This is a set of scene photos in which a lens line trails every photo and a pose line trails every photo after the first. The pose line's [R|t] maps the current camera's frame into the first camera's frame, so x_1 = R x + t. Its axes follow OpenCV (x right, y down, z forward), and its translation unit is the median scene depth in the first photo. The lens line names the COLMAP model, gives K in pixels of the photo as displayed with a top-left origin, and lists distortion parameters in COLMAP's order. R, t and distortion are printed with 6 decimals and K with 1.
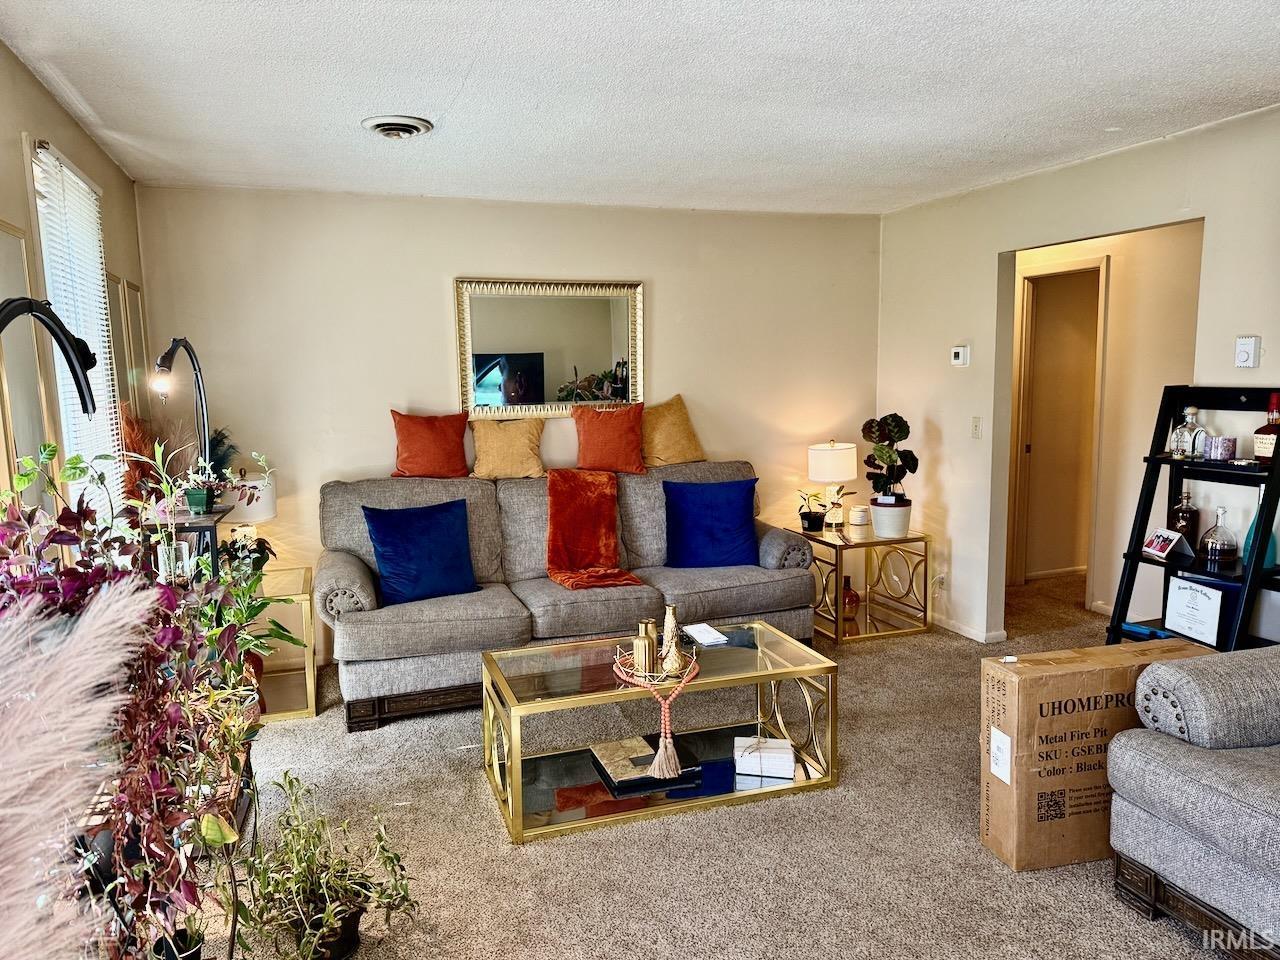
lens RADIAL K [[909.1, 0, 639.5], [0, 909.1, 483.7], [0, 0, 1]] dist [0.069038, -0.049503]
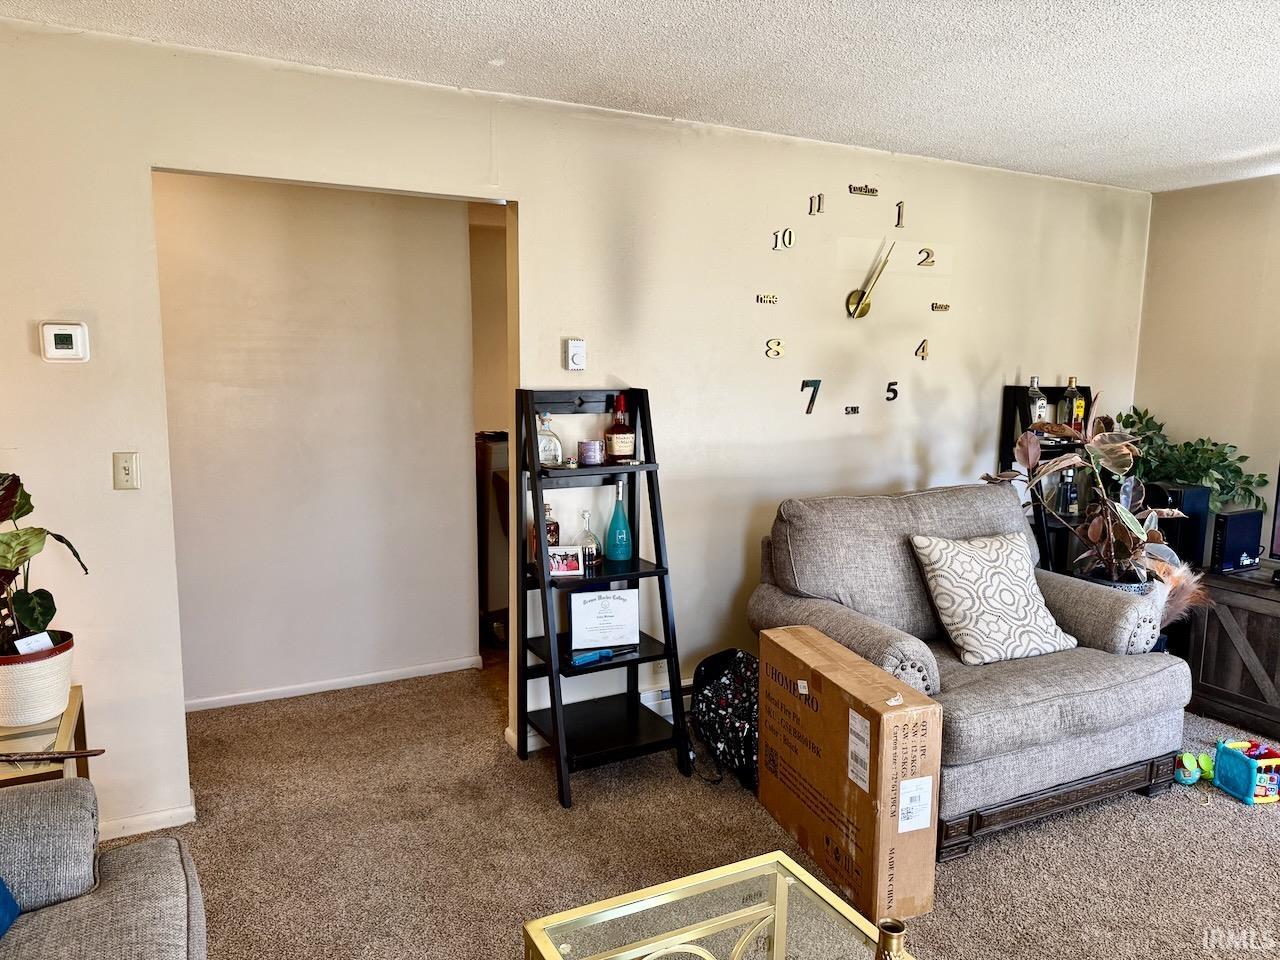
lens RADIAL K [[909.1, 0, 639.1], [0, 909.1, 479.3], [0, 0, 1]] dist [0.069038, -0.049503]
pose [[-0.142190, -0.125896, 0.981801, -0.398457], [0.117601, 0.982705, 0.143043, -0.171038], [-0.982829, 0.135800, -0.124925, 1.301551]]
